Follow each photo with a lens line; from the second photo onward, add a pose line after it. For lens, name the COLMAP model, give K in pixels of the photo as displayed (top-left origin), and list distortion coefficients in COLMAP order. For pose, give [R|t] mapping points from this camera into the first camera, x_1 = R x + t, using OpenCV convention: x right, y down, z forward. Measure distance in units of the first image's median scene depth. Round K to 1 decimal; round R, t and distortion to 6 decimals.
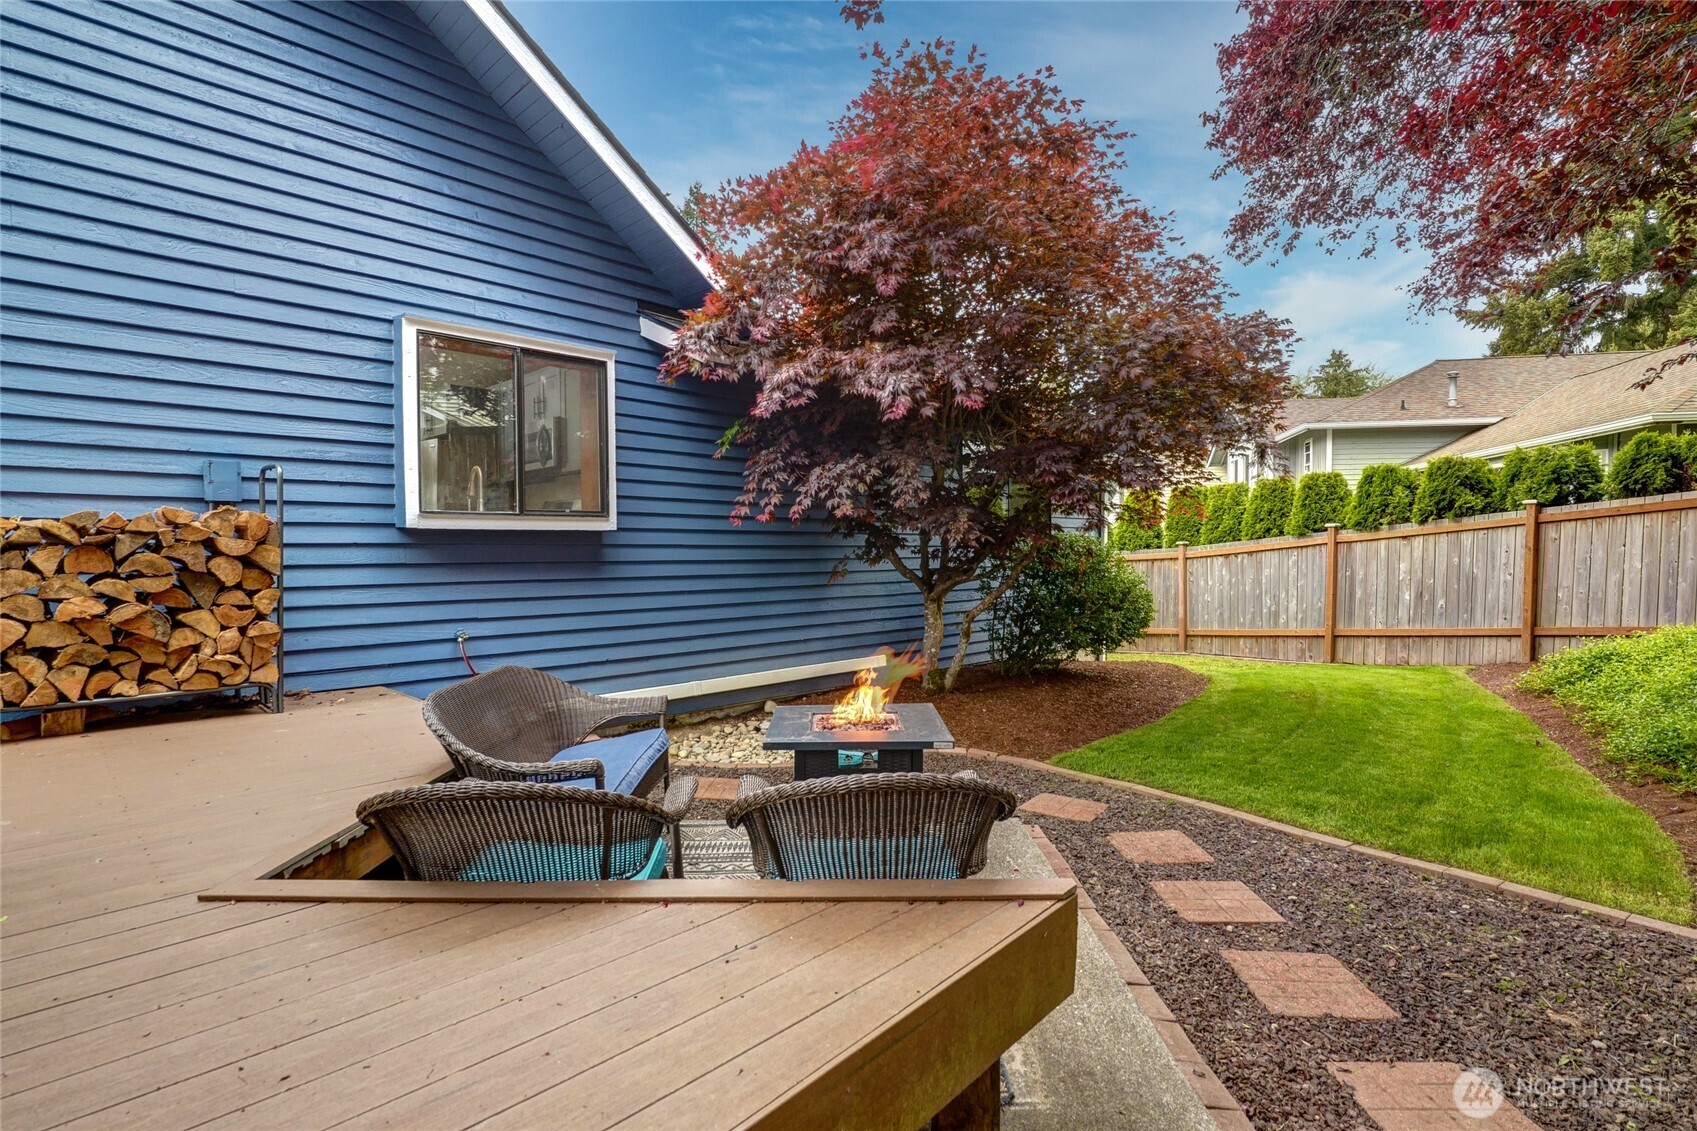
lens RADIAL K [[840.7, 0, 840.3], [0, 840.7, 567.0], [0, 0, 1]] dist [0.002982, -0.000274]
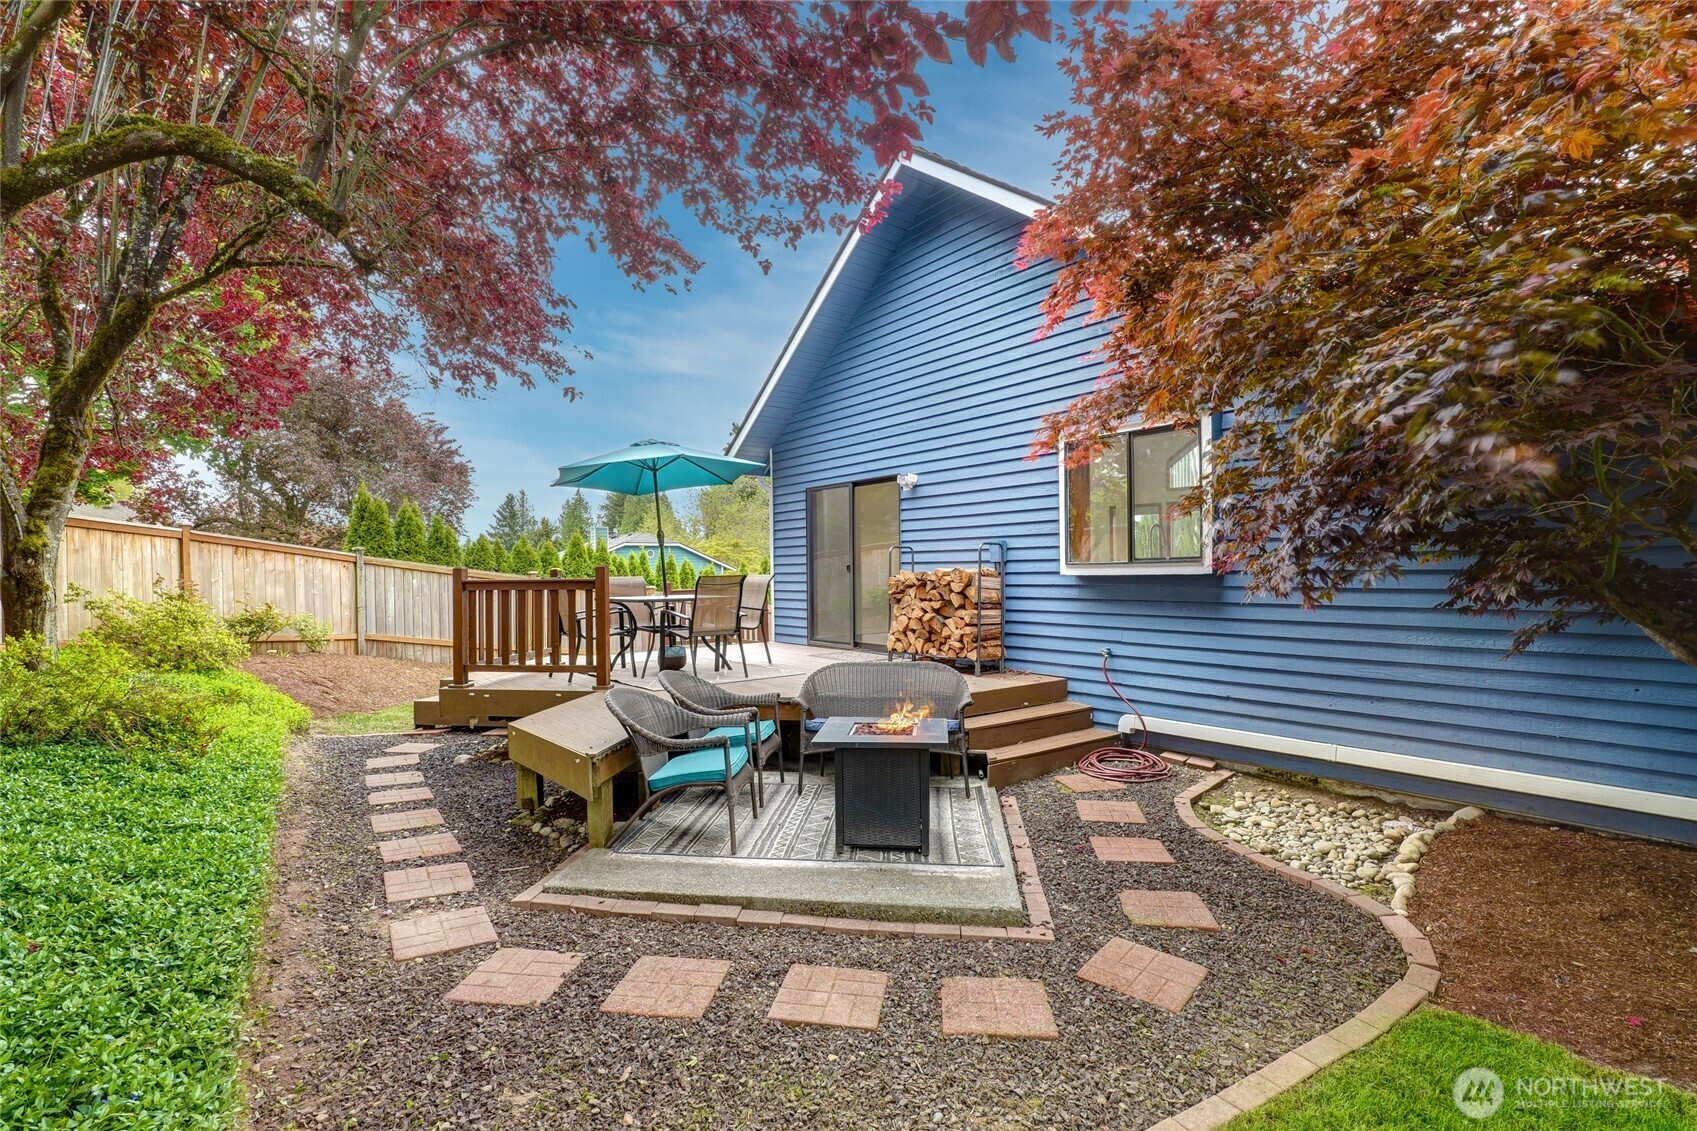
lens RADIAL K [[788.2, 0, 840.4], [0, 788.2, 569.6], [0, 0, 1]] dist [-0.001785, 0.000077]
pose [[-0.145473, -0.000457, -0.989362, 0.478180], [-0.014857, 0.999888, 0.001723, -0.026999], [0.989251, 0.014949, -0.145464, 0.415487]]
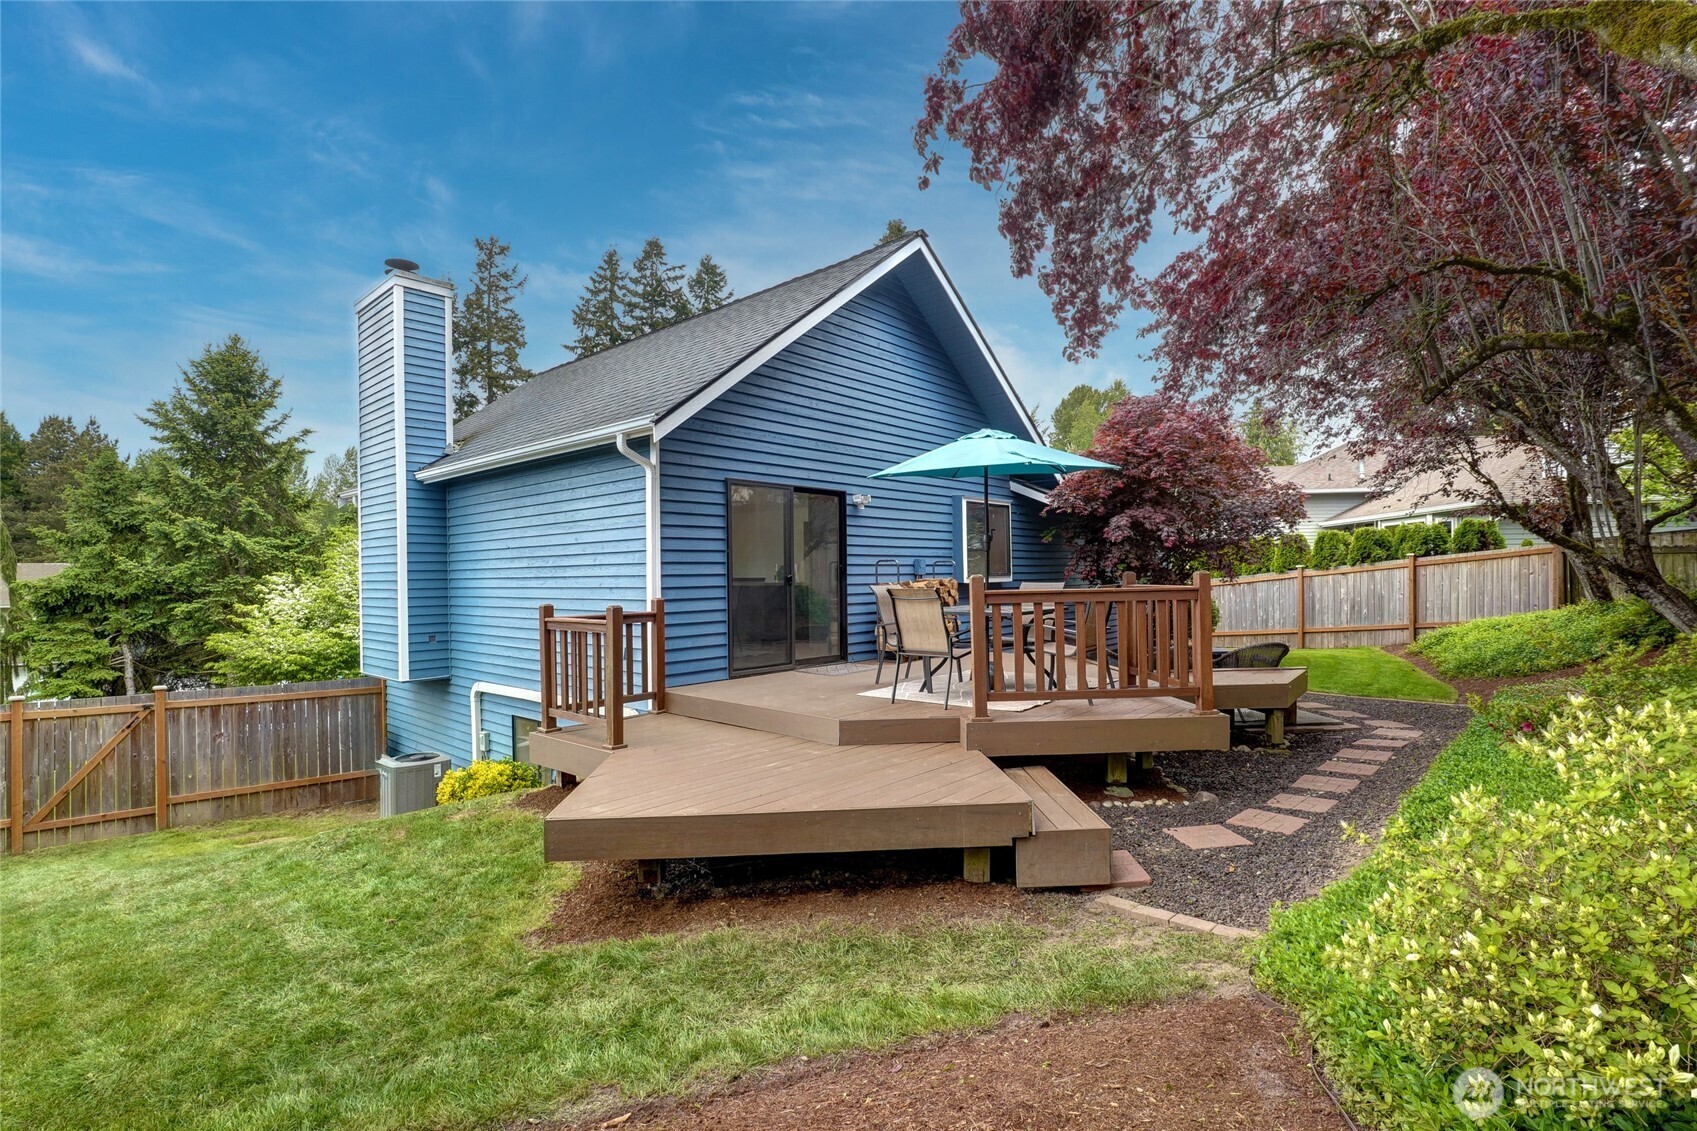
lens RADIAL K [[788.2, 0, 851.8], [0, 788.2, 573.1], [0, 0, 1]] dist [-0.001785, 0.000077]
pose [[0.998244, -0.012245, 0.057958, -0.491656], [0.013726, 0.999588, -0.025226, -0.010883], [-0.057625, 0.025977, 0.998000, -0.634744]]
